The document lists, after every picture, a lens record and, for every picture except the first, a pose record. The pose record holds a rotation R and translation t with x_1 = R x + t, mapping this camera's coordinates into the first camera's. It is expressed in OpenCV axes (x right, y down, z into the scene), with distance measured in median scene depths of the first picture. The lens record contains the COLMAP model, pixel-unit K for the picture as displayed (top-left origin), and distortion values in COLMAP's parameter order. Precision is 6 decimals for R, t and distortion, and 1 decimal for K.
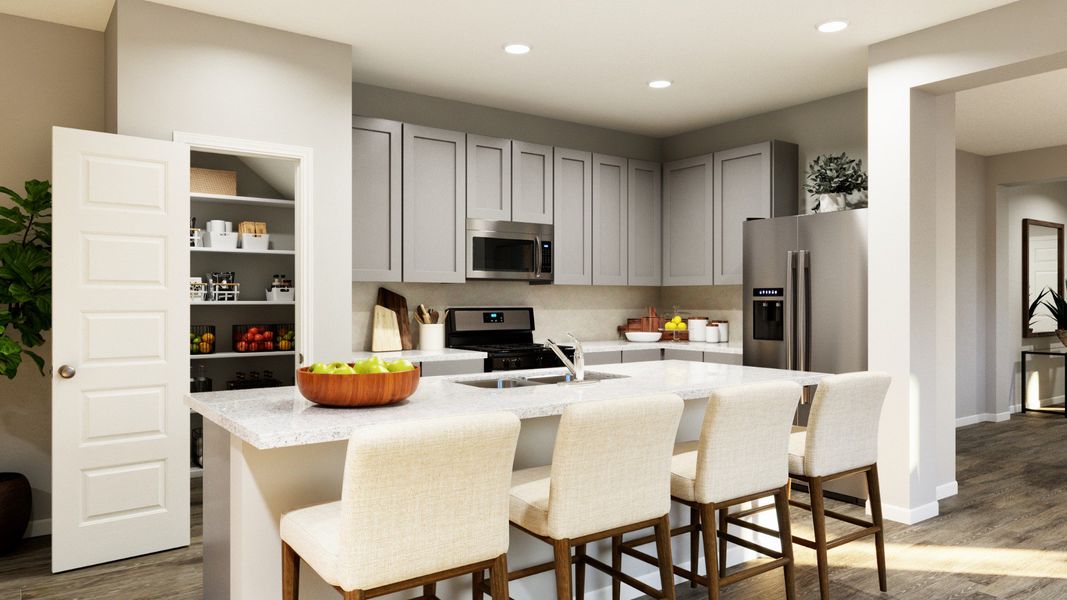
lens RADIAL K [[717.4, 0, 534.6], [0, 717.4, 300.1], [0, 0, 1]] dist [0.000266, -0.001314]
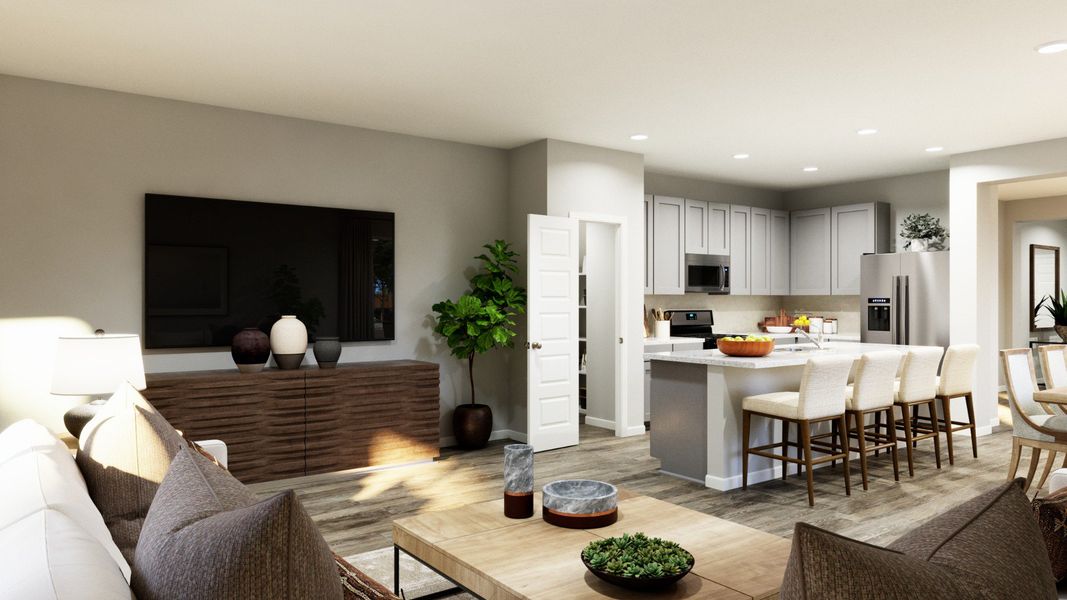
lens RADIAL K [[717.4, 0, 529.7], [0, 717.4, 301.4], [0, 0, 1]] dist [0.000266, -0.001314]
pose [[0.999970, -0.000418, 0.007734, -0.413367], [0.000405, 0.999998, 0.001718, -0.010781], [-0.007735, -0.001715, 0.999969, -0.523580]]
